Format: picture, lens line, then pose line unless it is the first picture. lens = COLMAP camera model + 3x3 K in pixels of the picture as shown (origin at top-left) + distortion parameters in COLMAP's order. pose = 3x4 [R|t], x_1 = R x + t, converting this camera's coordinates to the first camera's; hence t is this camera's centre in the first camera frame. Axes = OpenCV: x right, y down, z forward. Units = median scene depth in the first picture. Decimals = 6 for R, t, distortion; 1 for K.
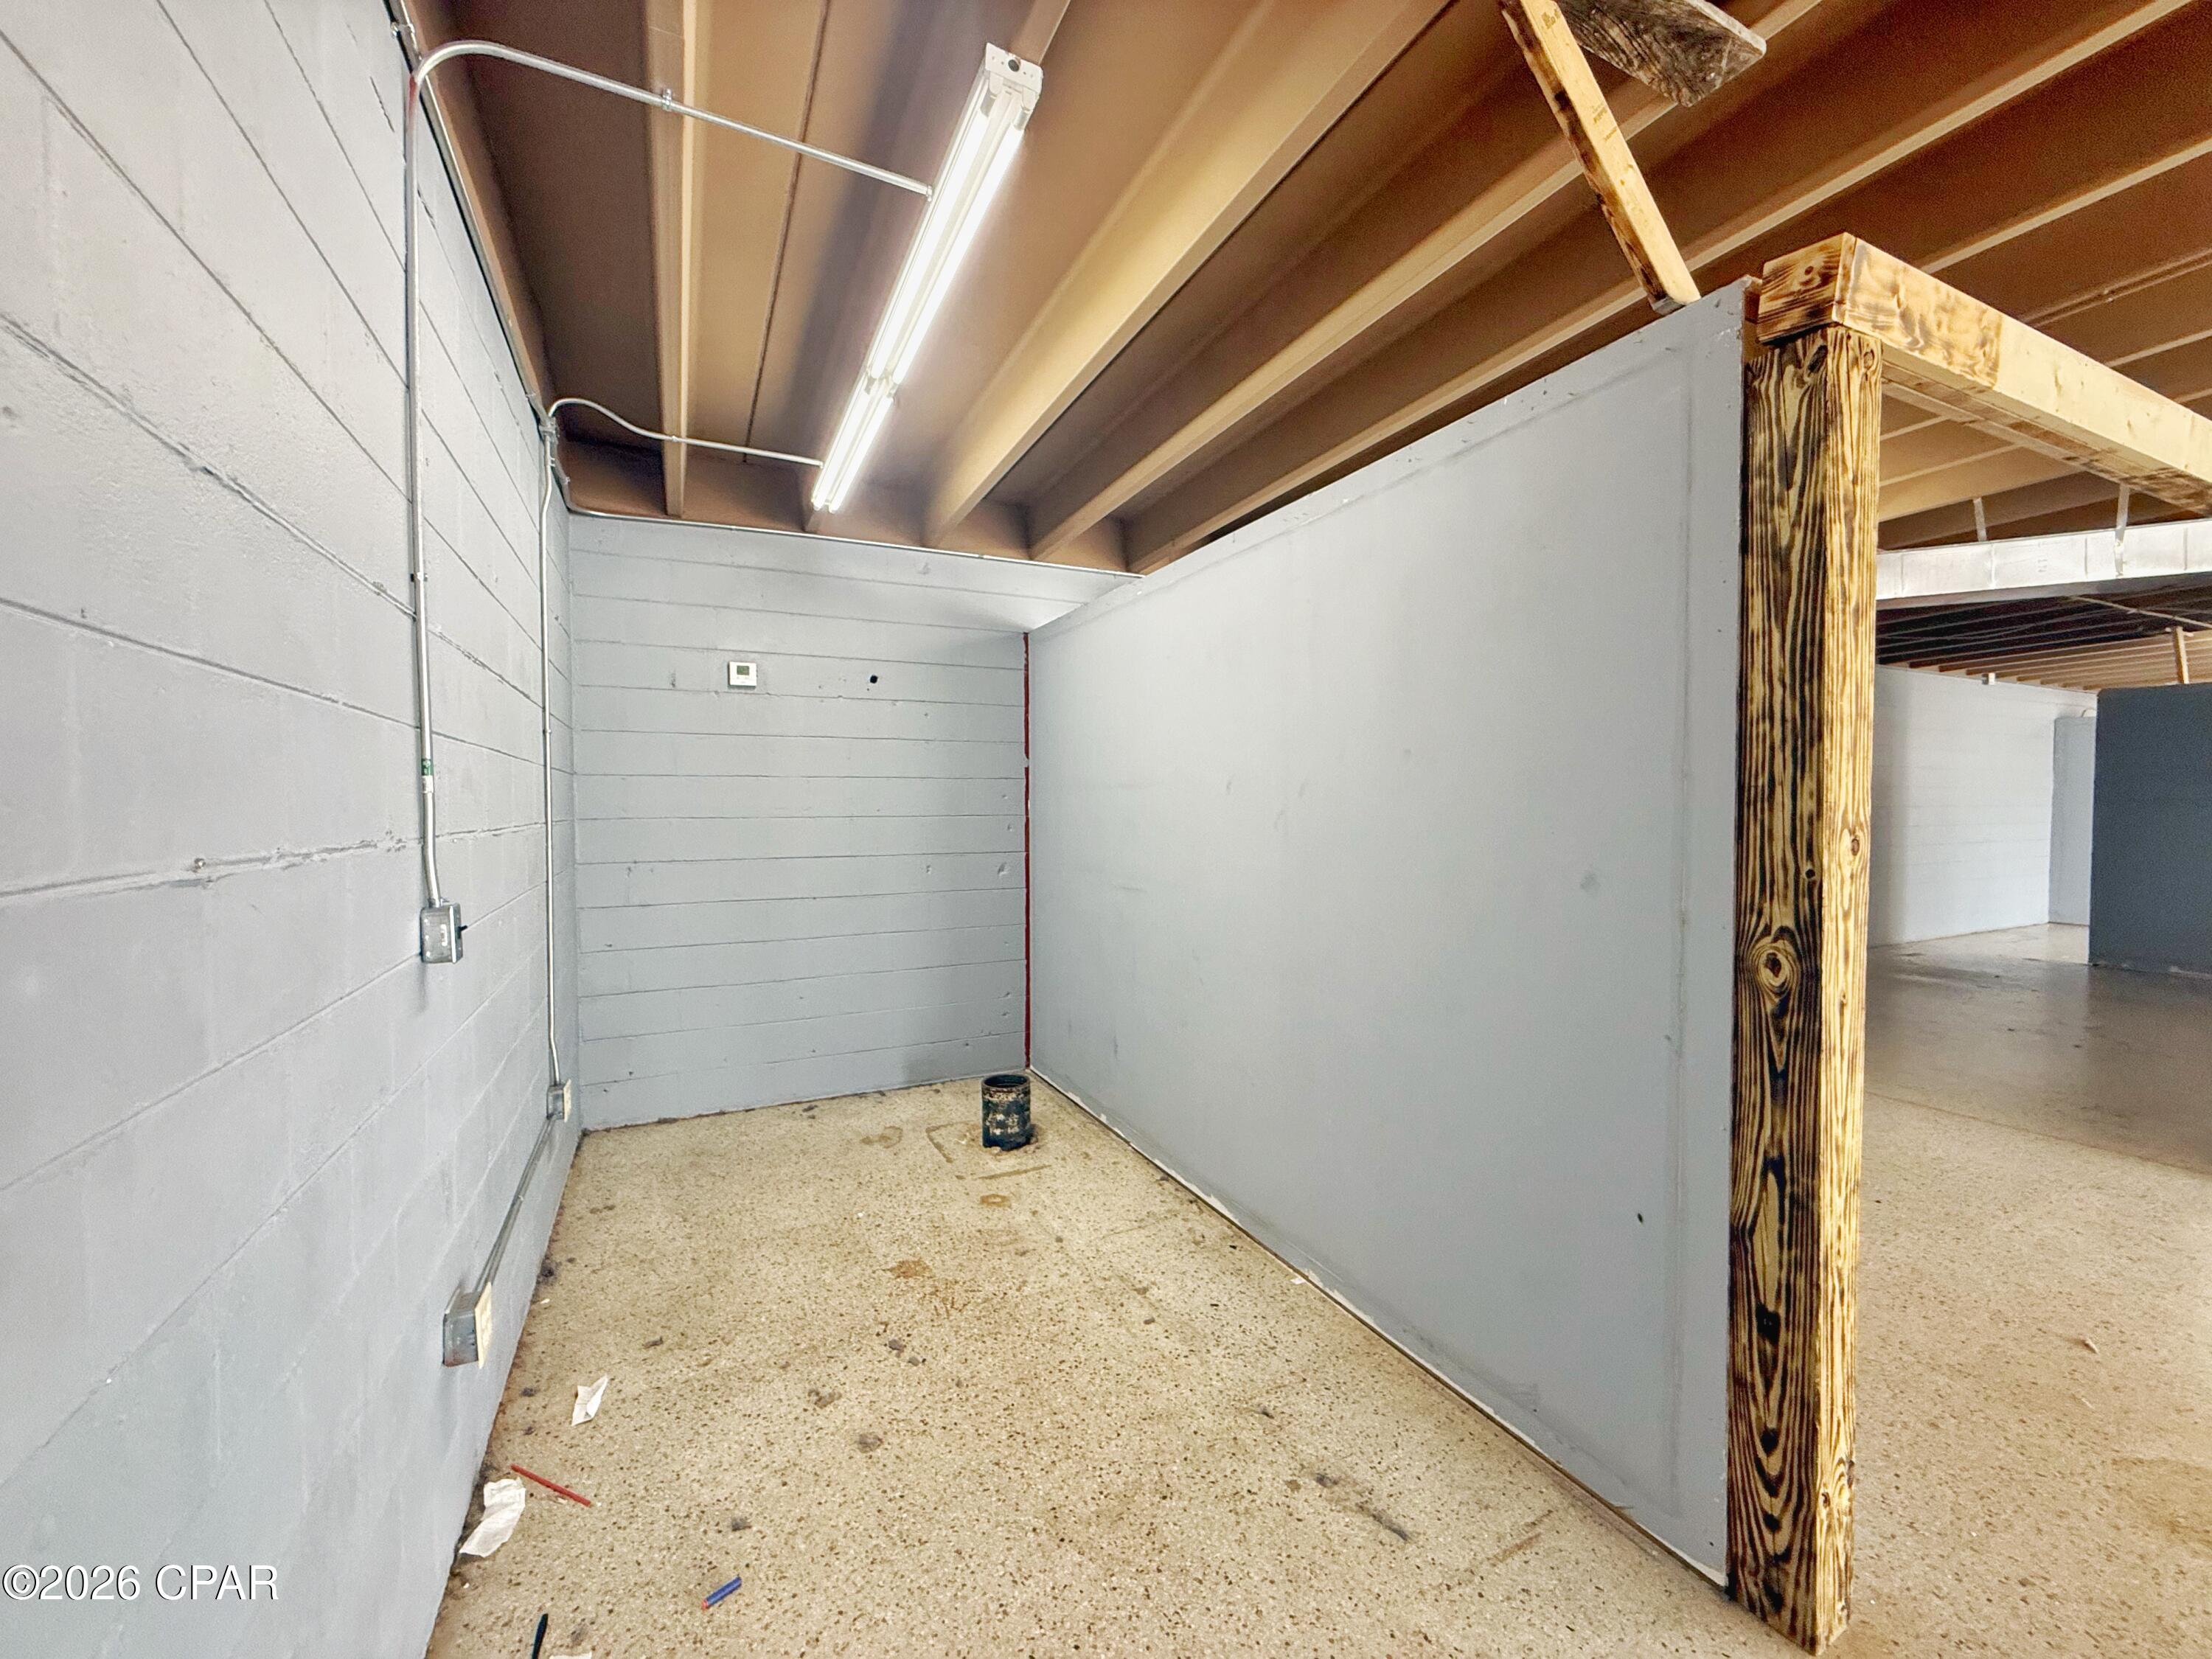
lens RADIAL K [[877.8, 0, 1099.5], [0, 877.8, 828.5], [0, 0, 1]] dist [-0.000925, 0.000123]
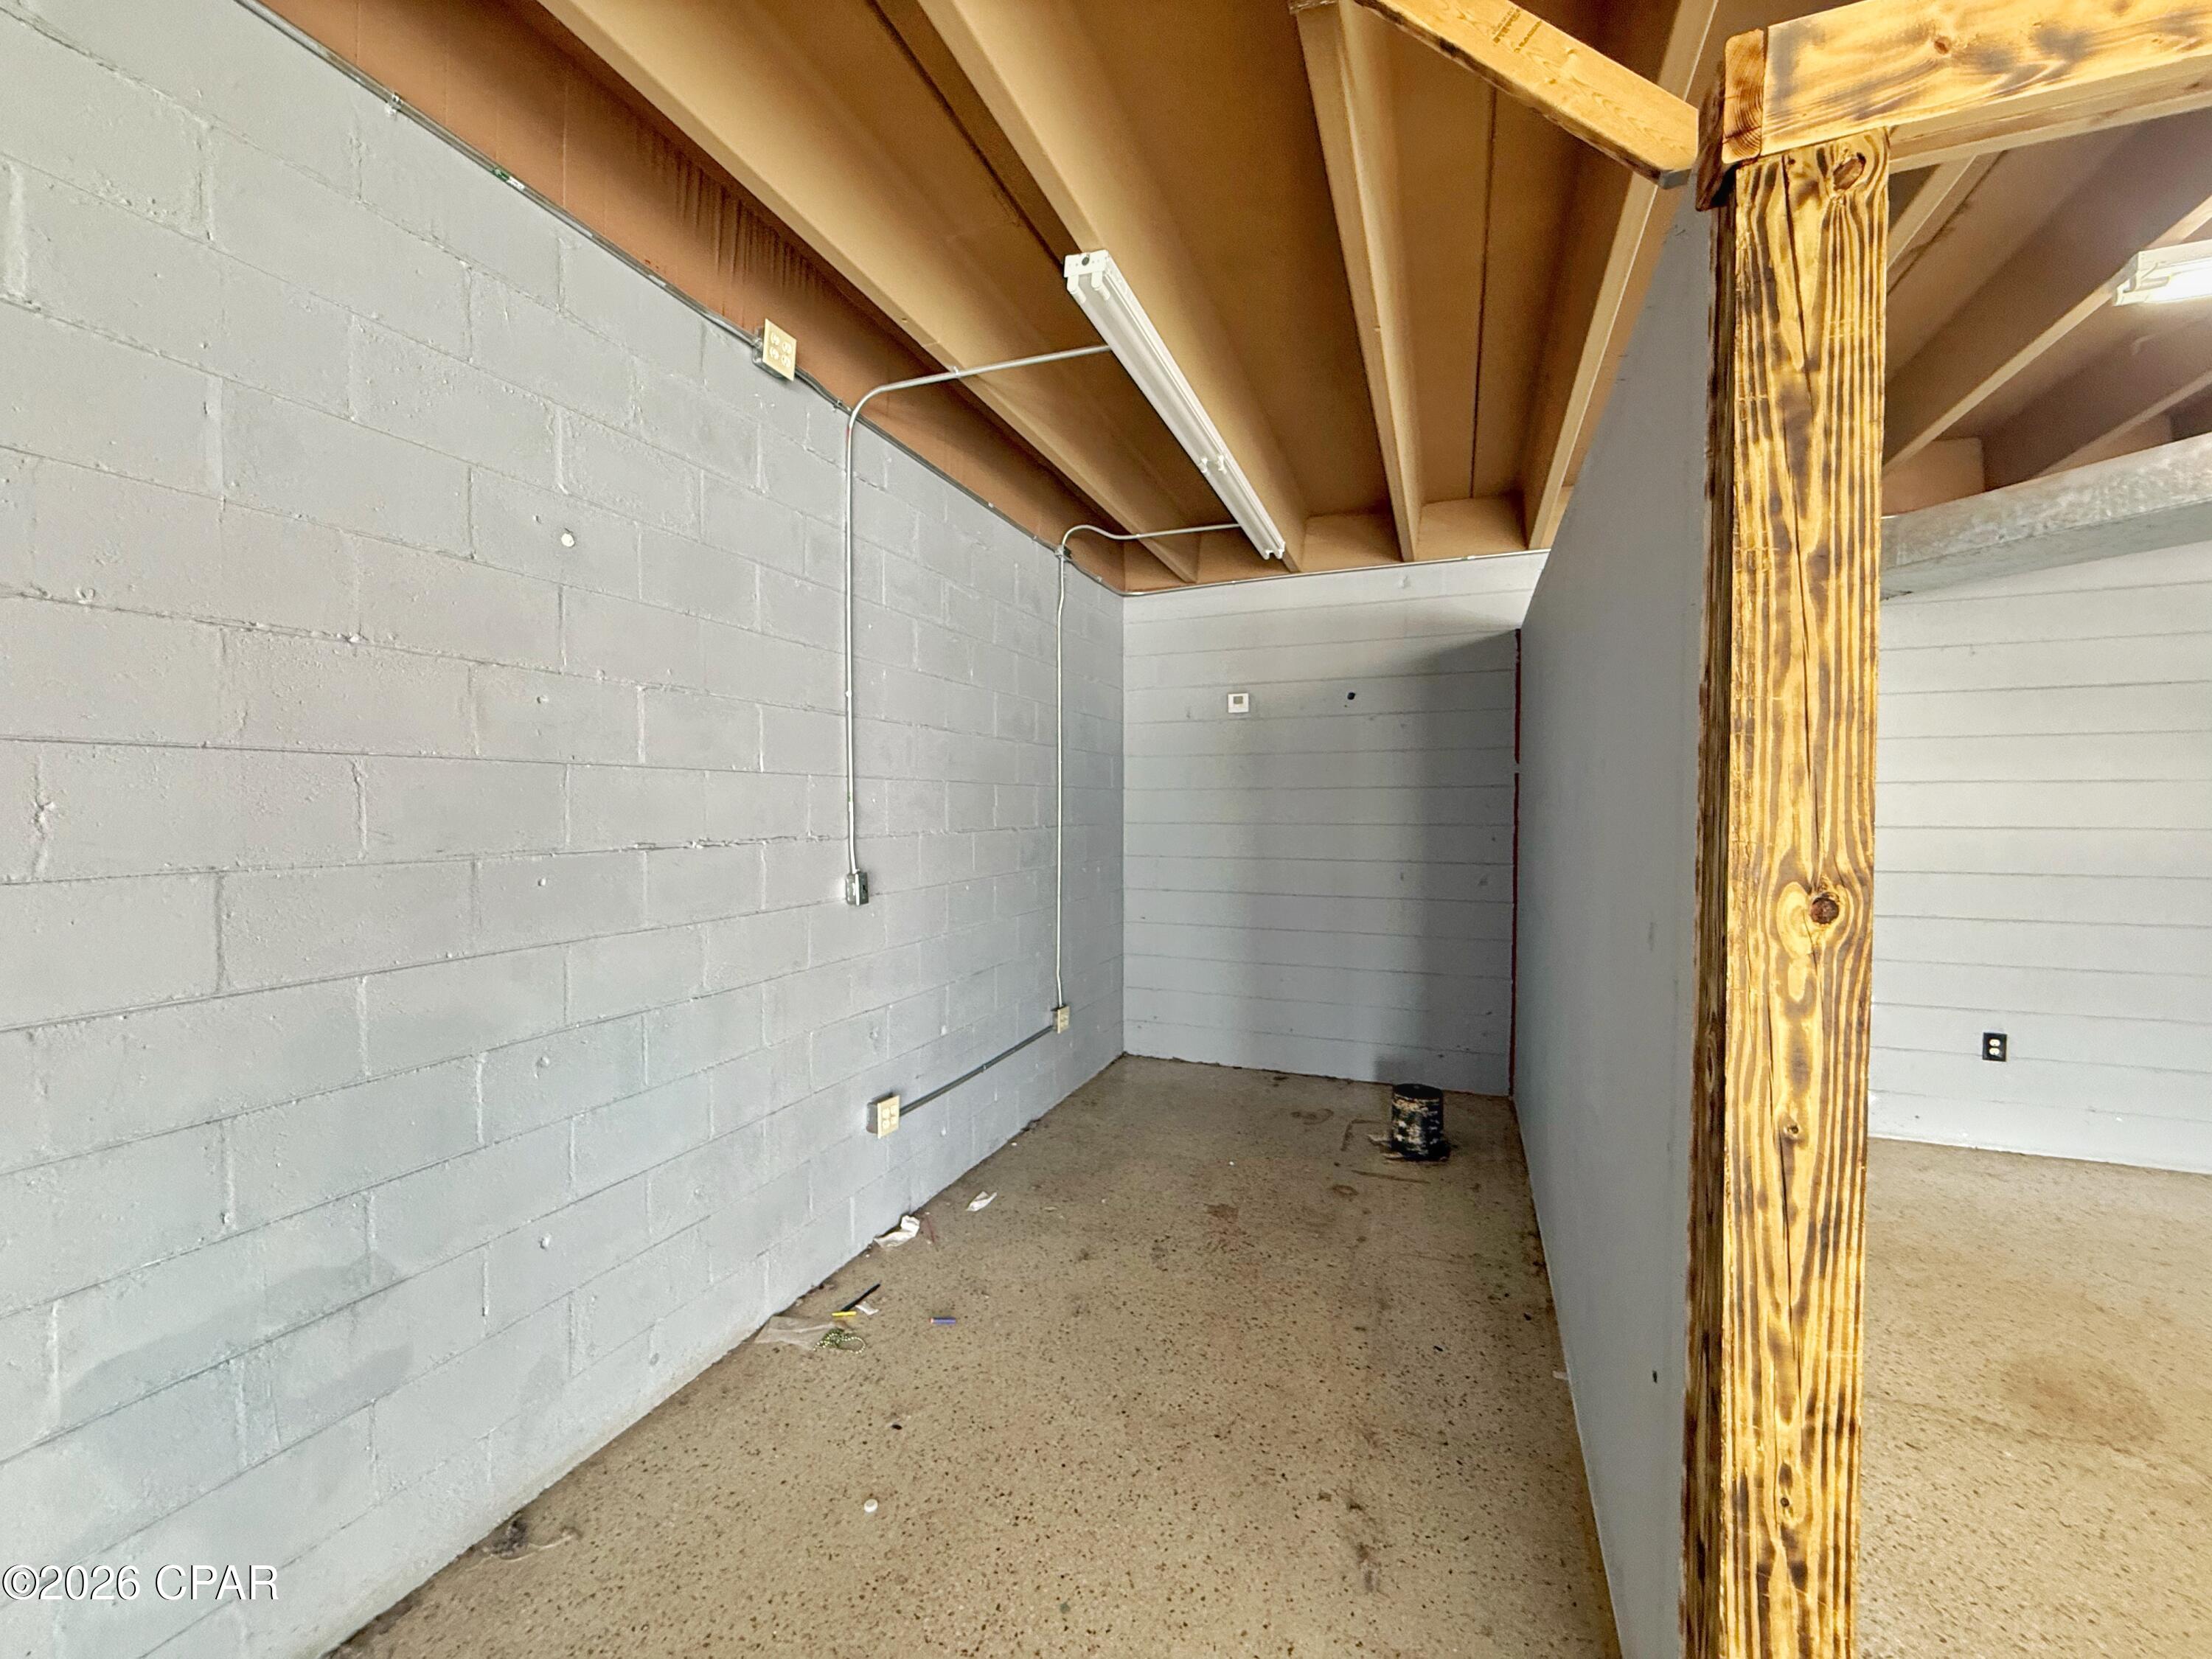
lens RADIAL K [[877.8, 0, 1101.5], [0, 877.8, 828.7], [0, 0, 1]] dist [-0.000925, 0.000123]
pose [[0.678217, 0.022577, -0.734515, 0.396963], [-0.022100, 0.999702, 0.010322, -0.014637], [0.734530, 0.009232, 0.678514, 0.058316]]
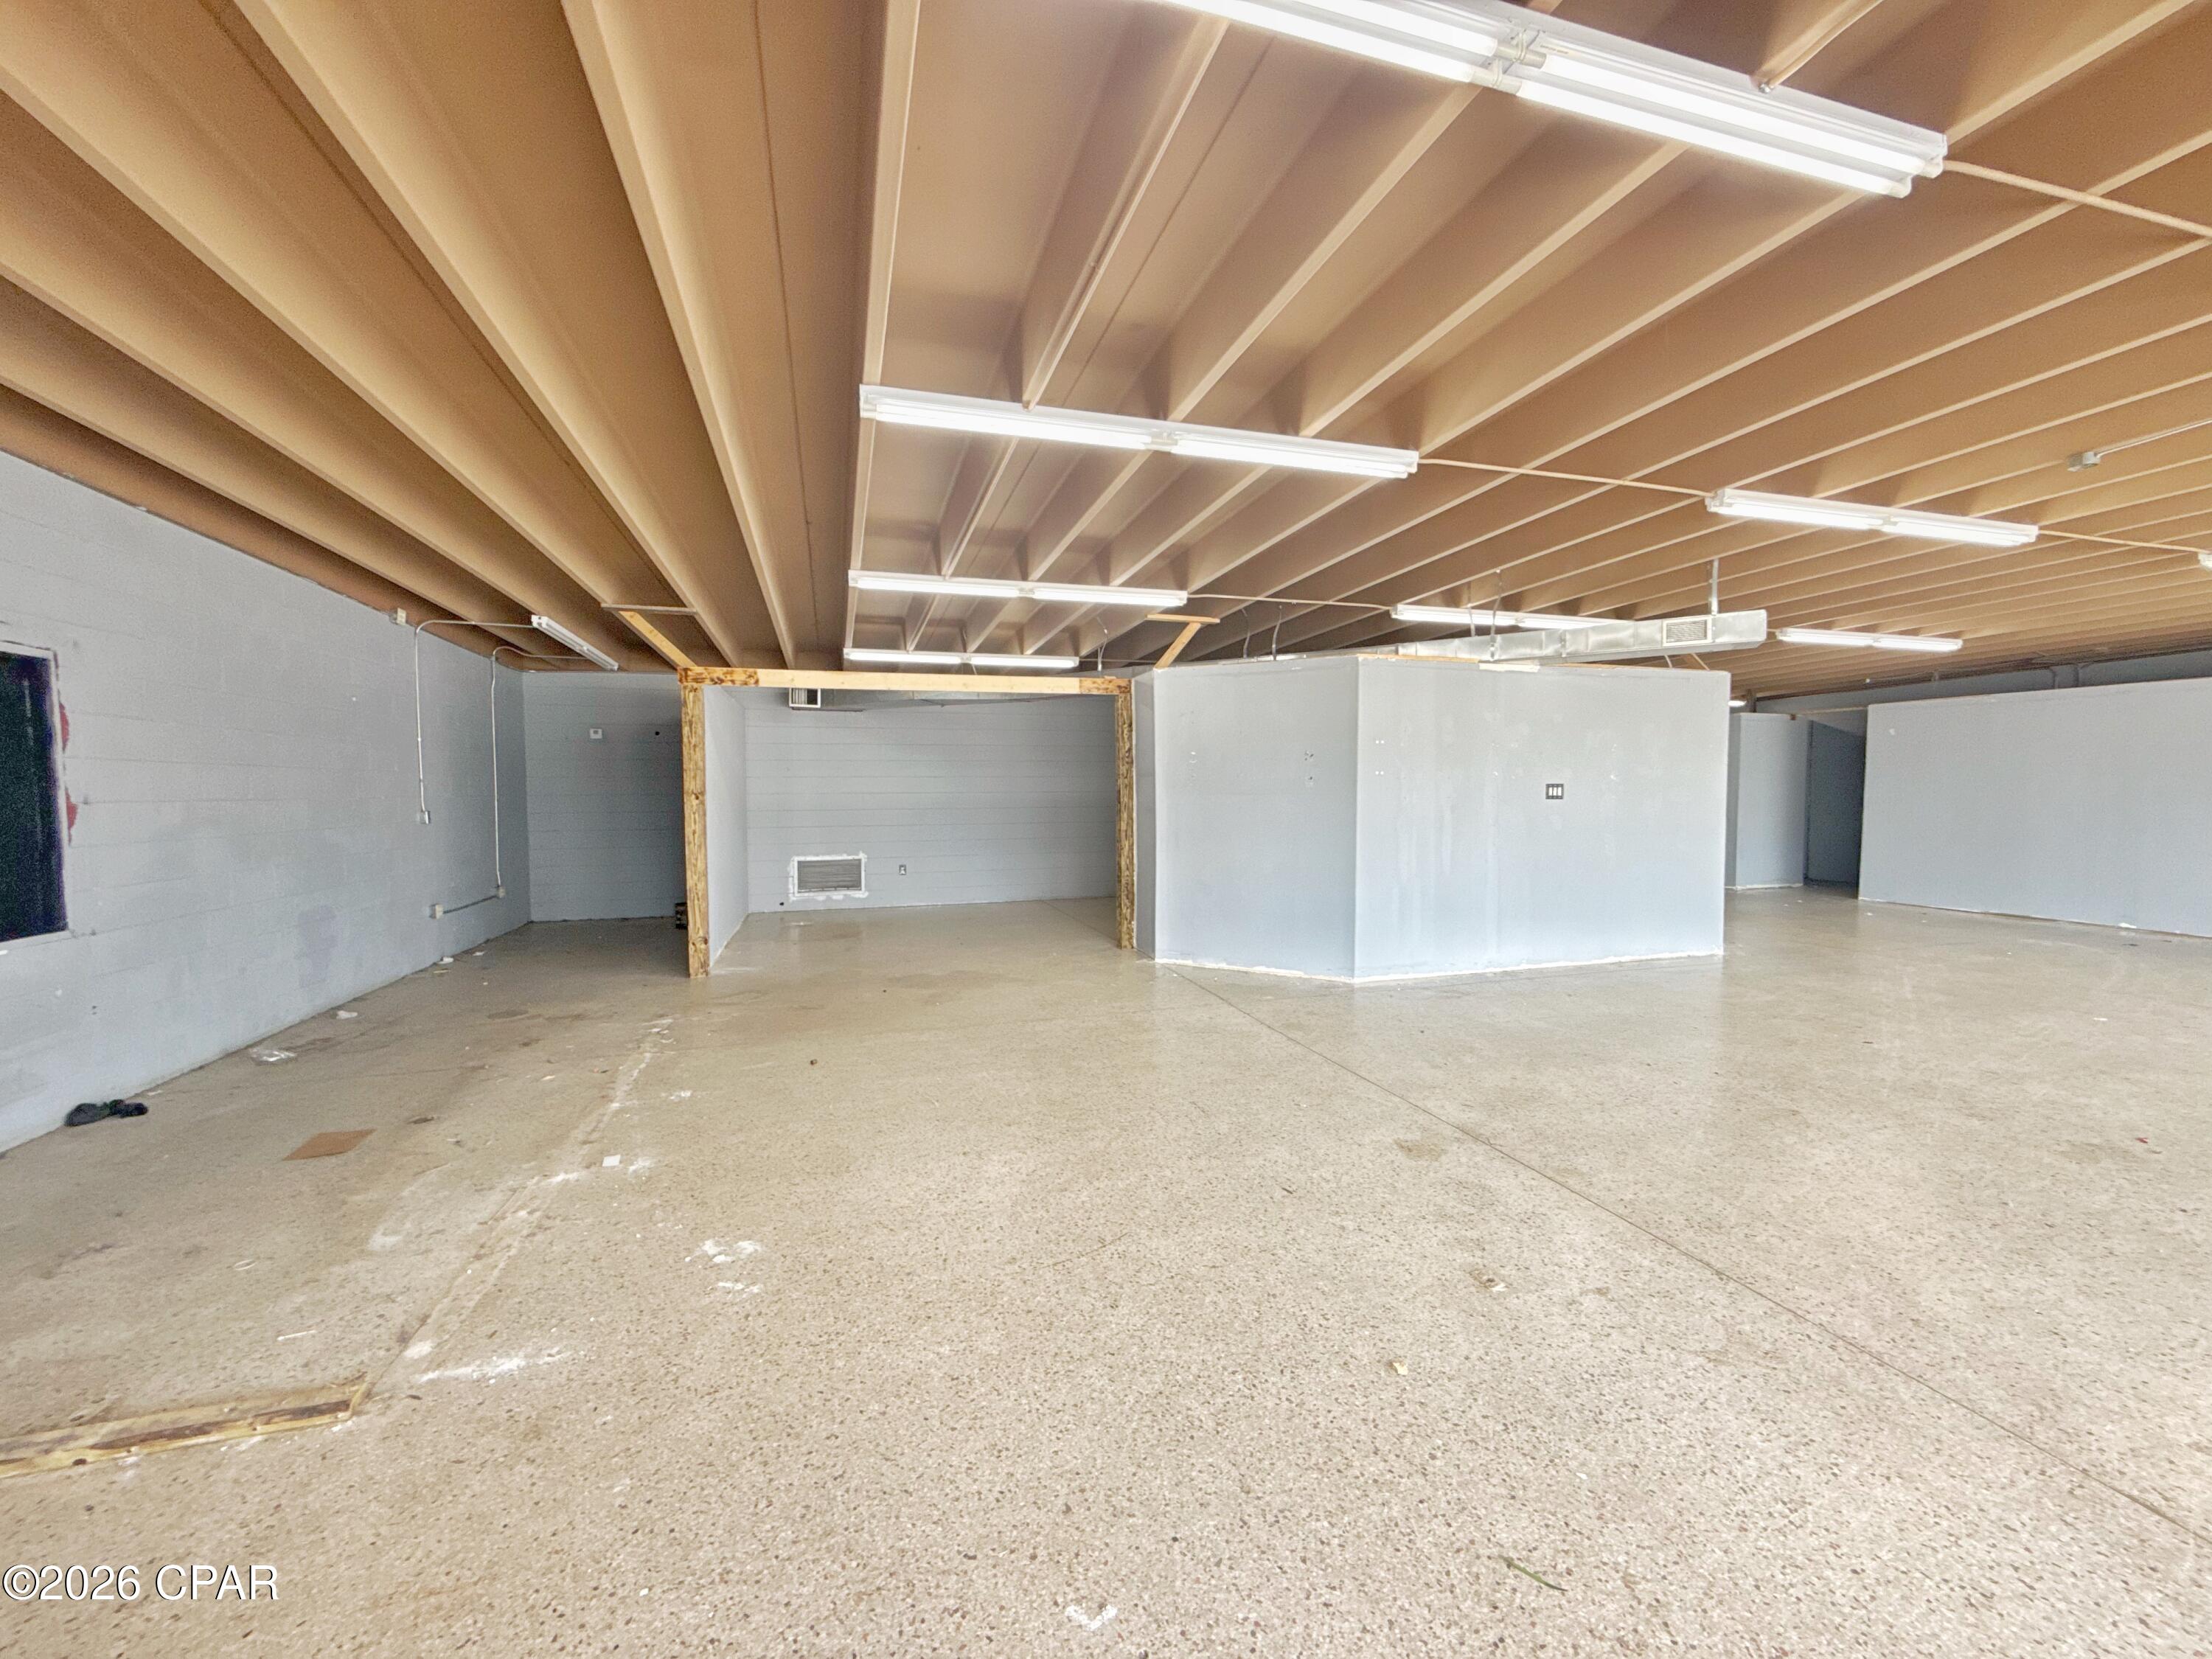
lens RADIAL K [[877.8, 0, 1100.9], [0, 877.8, 830.1], [0, 0, 1]] dist [-0.000925, 0.000123]
pose [[0.989077, 0.005853, -0.147284, 1.450184], [-0.002950, 0.999797, 0.019922, 0.036471], [0.147371, -0.019270, 0.988894, -1.279051]]
